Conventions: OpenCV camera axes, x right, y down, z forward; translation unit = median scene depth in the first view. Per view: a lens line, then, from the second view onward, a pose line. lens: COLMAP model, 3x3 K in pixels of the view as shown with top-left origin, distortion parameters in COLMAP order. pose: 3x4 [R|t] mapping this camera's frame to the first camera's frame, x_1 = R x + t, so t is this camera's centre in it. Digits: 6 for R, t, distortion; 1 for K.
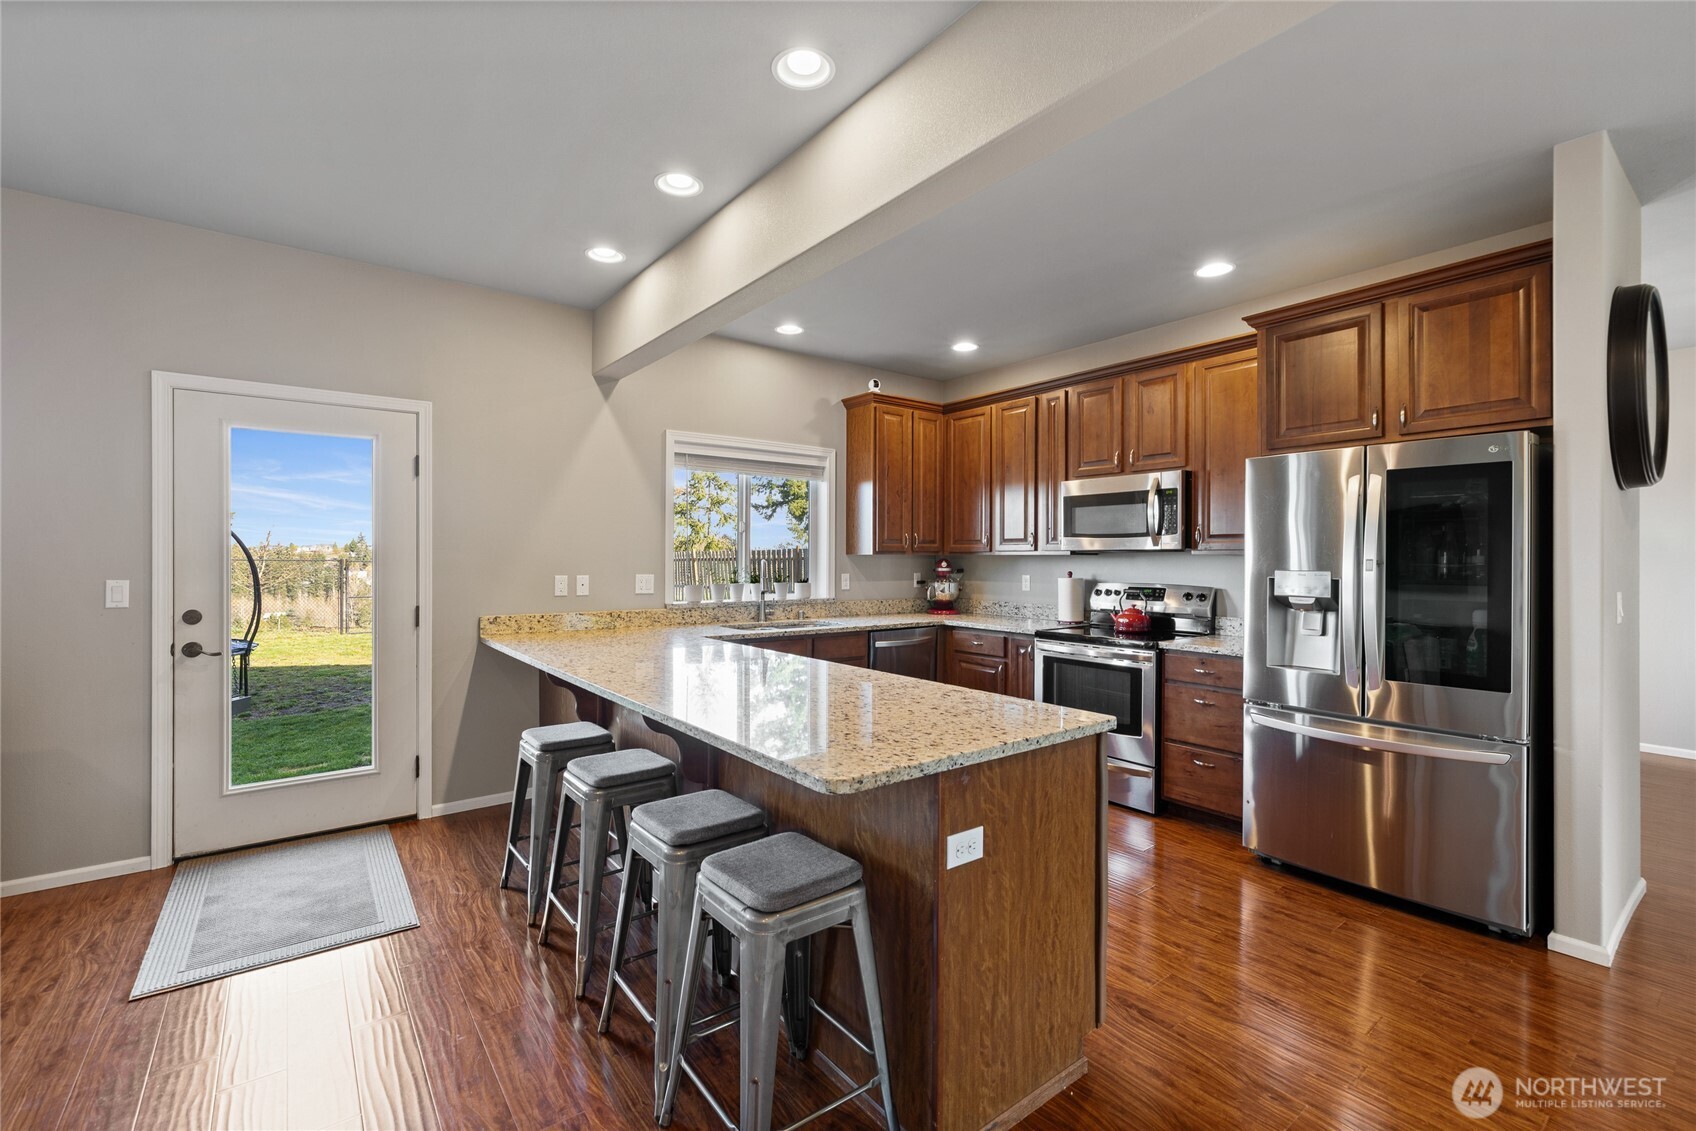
lens RADIAL K [[736.1, 0, 832.5], [0, 736.1, 560.3], [0, 0, 1]] dist [-0.001034, 0.000842]
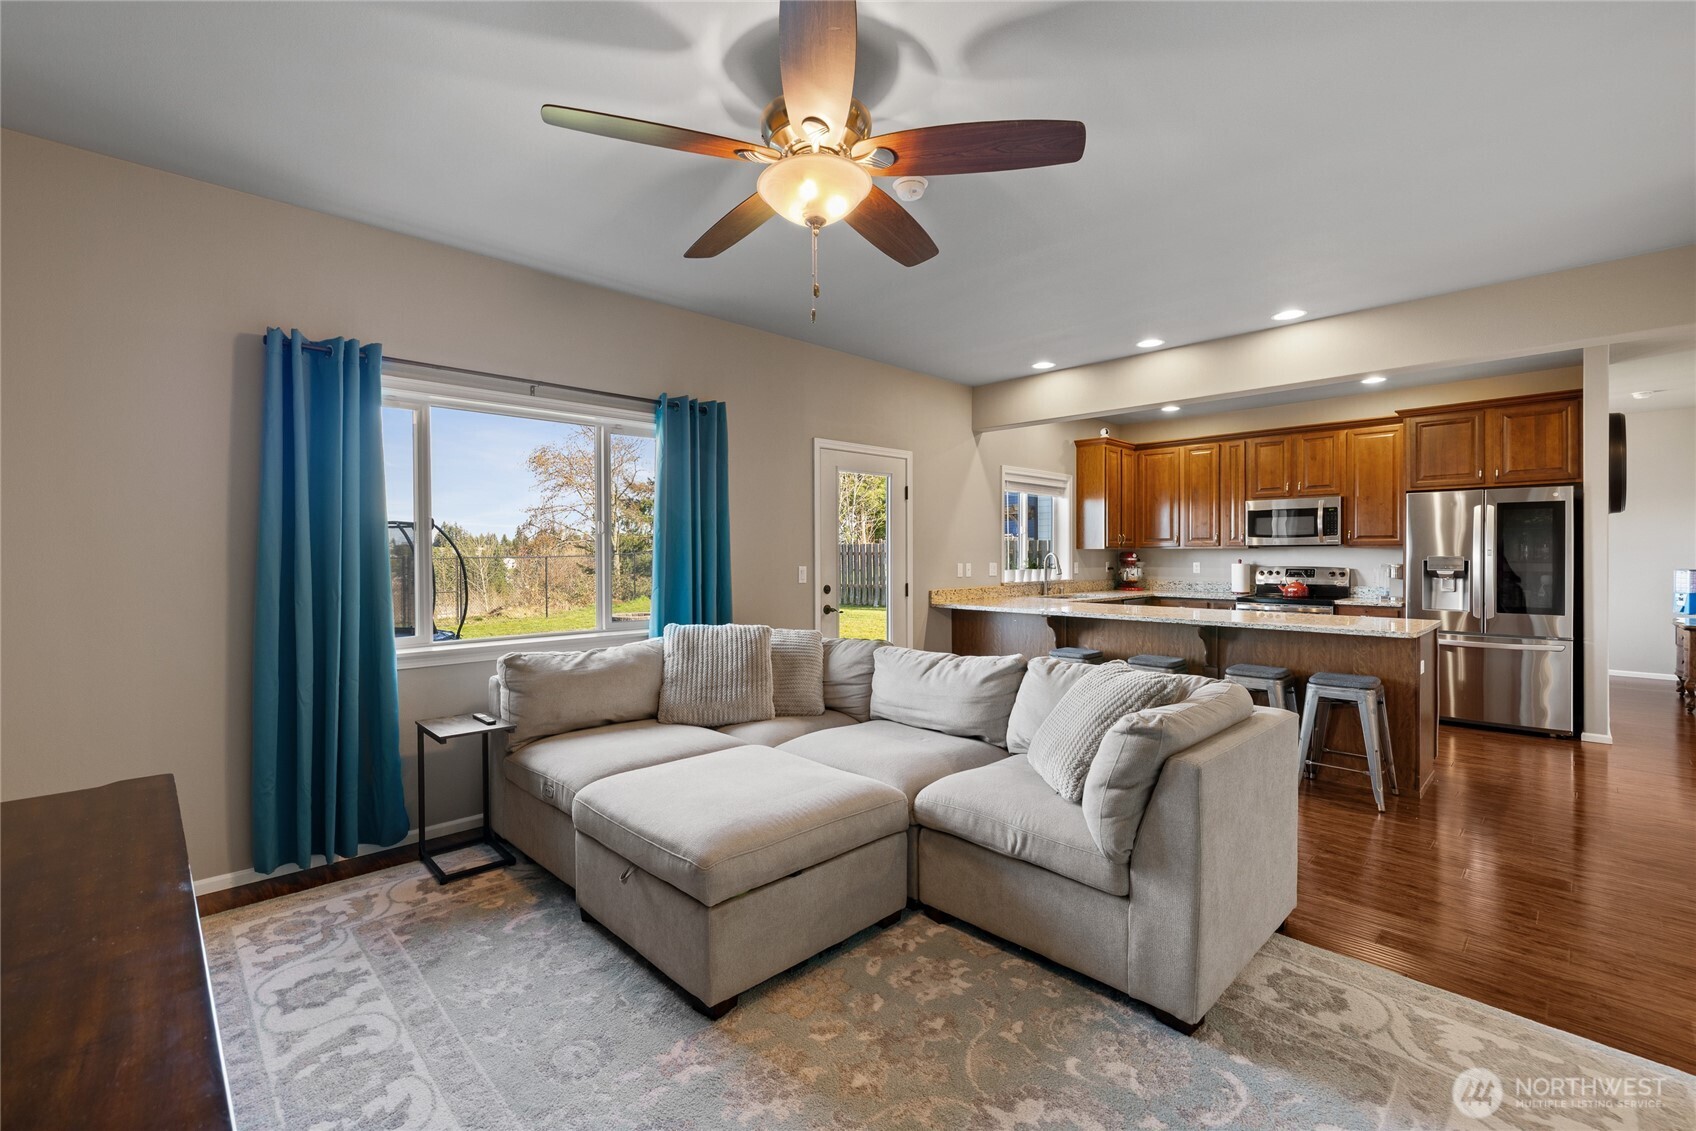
lens RADIAL K [[736.1, 0, 821.2], [0, 736.1, 564.3], [0, 0, 1]] dist [-0.001034, 0.000842]
pose [[0.992344, -0.007134, 0.123299, -0.837779], [0.005737, 0.999915, 0.011679, 0.002864], [-0.123372, -0.010882, 0.992301, -0.464852]]
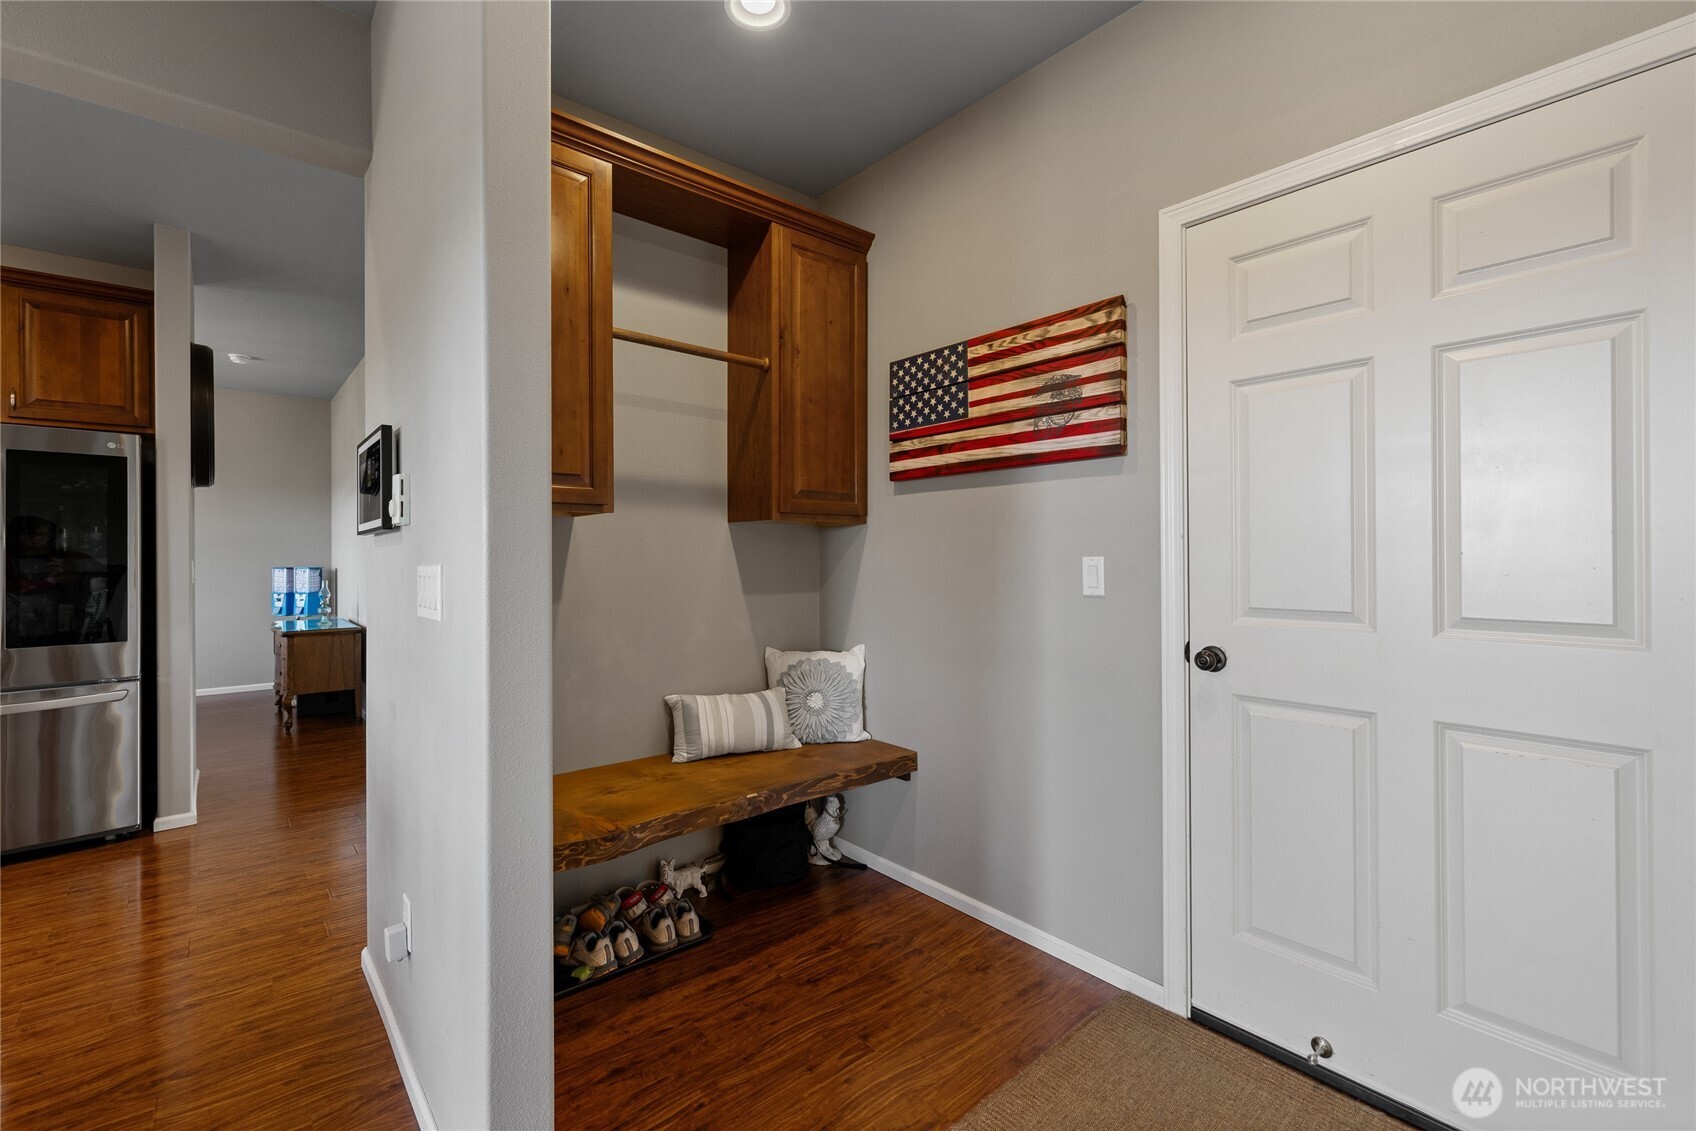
lens RADIAL K [[736.1, 0, 824.4], [0, 736.1, 552.4], [0, 0, 1]] dist [-0.001034, 0.000842]
pose [[-0.052233, 0.002213, 0.998632, -0.247998], [0.003113, 0.999993, -0.002053, 0.021617], [-0.998630, 0.003001, -0.052240, -0.078614]]
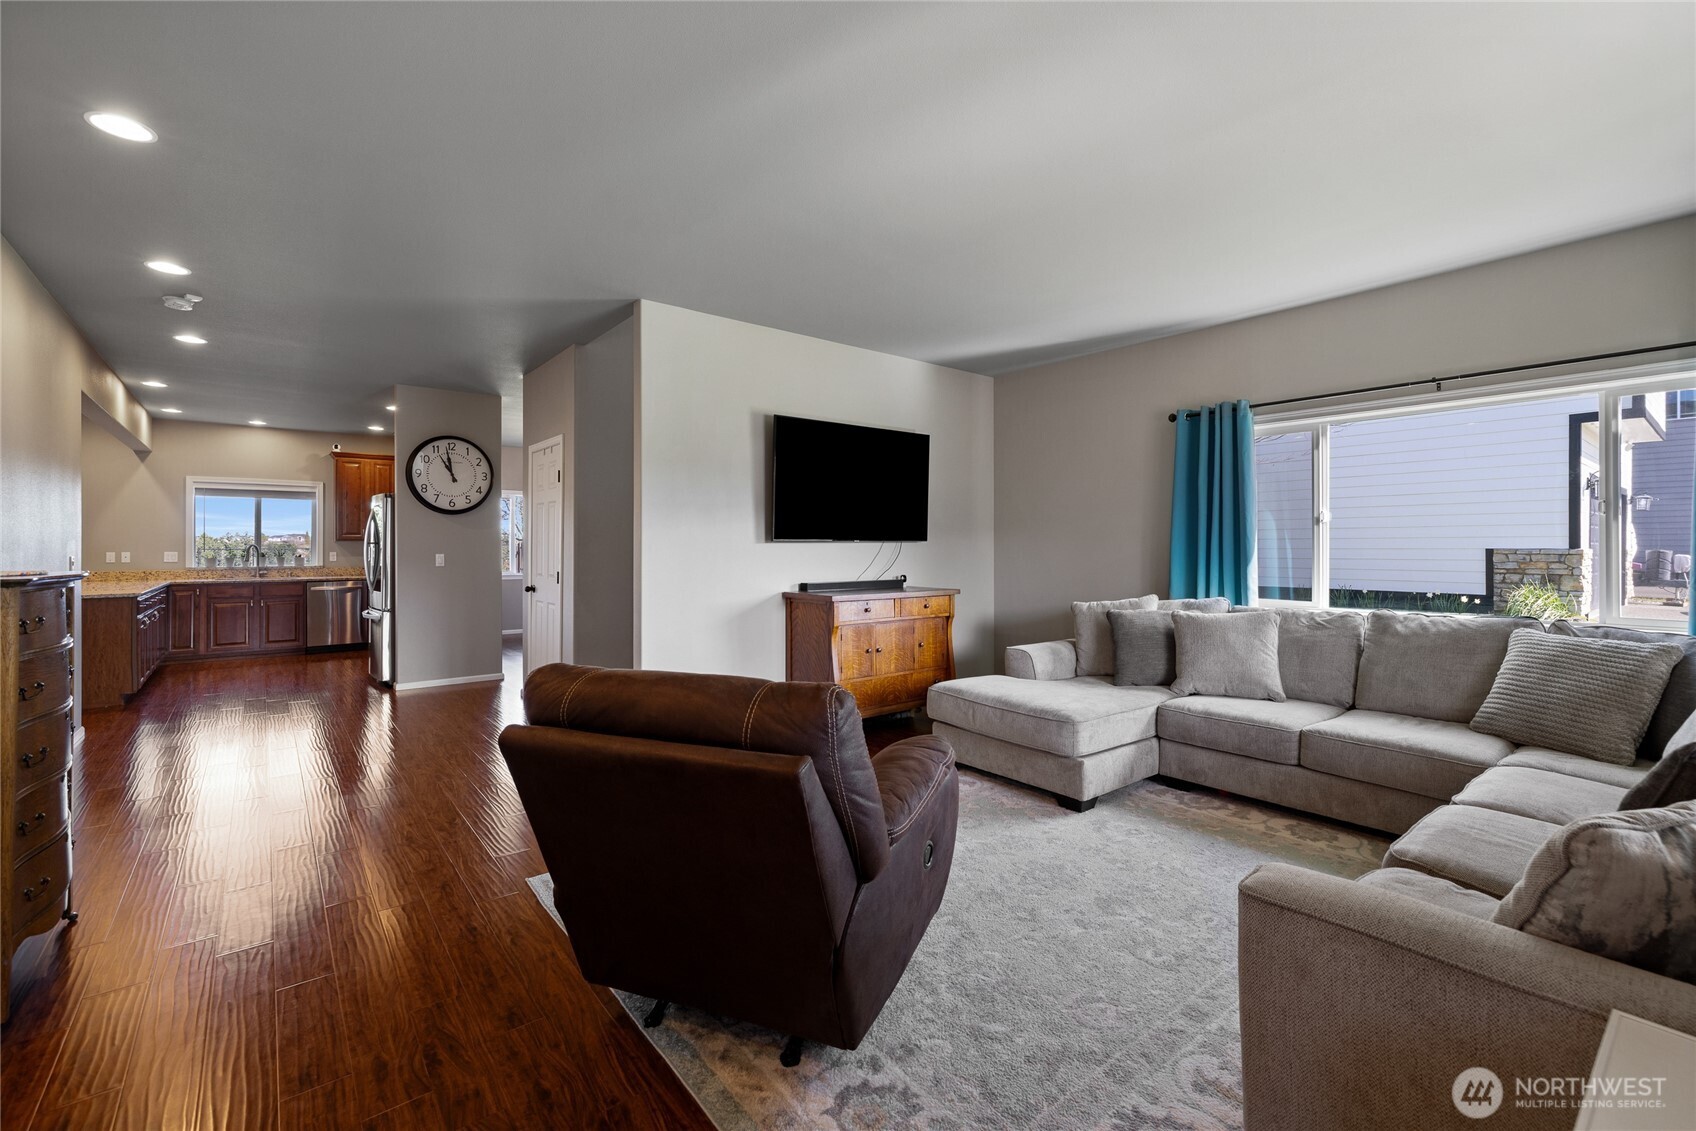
lens RADIAL K [[736.1, 0, 856.4], [0, 736.1, 548.9], [0, 0, 1]] dist [-0.001034, 0.000842]
pose [[0.999554, 0.000996, 0.029857, 1.568374], [-0.001087, 0.999995, 0.003057, 0.003638], [-0.029854, -0.003088, 0.999550, -1.030620]]
